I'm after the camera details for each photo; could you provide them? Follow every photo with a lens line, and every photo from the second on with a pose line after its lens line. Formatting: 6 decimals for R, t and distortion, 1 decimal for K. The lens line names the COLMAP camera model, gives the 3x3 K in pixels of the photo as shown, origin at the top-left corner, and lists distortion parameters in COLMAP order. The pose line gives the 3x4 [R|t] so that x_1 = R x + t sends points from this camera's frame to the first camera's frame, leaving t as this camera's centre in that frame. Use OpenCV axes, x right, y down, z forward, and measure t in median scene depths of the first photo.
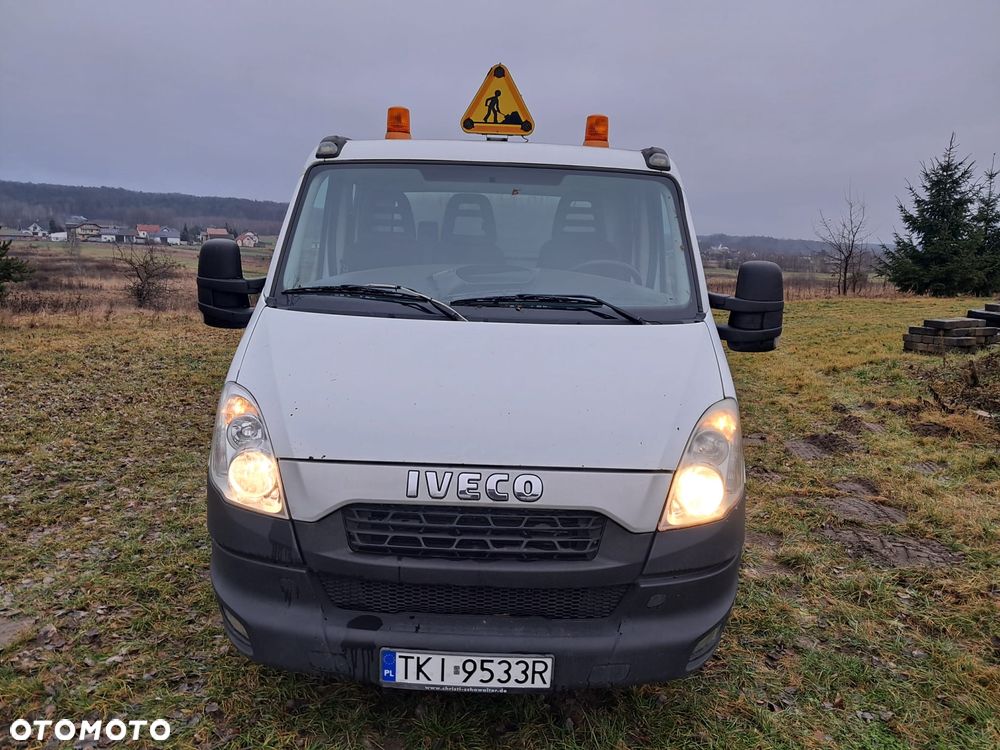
lens RADIAL K [[802.9, 0, 500.0], [0, 802.9, 375.0], [0, 0, 1]] dist [0.066281, 0.000293]
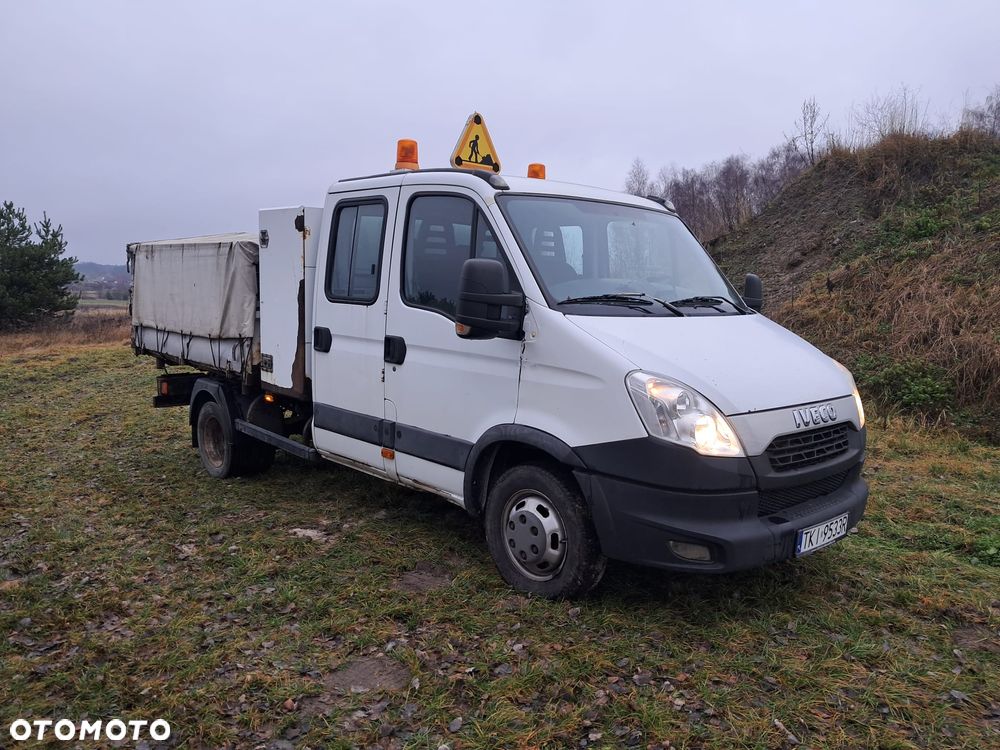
lens RADIAL K [[775.7, 0, 505.1], [0, 775.7, 381.9], [0, 0, 1]] dist [0.201438, -0.458776]
pose [[0.729910, -0.100343, 0.676138, -0.796555], [0.114411, 0.993146, 0.023880, -0.016085], [-0.673900, 0.059928, 0.736388, 0.147169]]
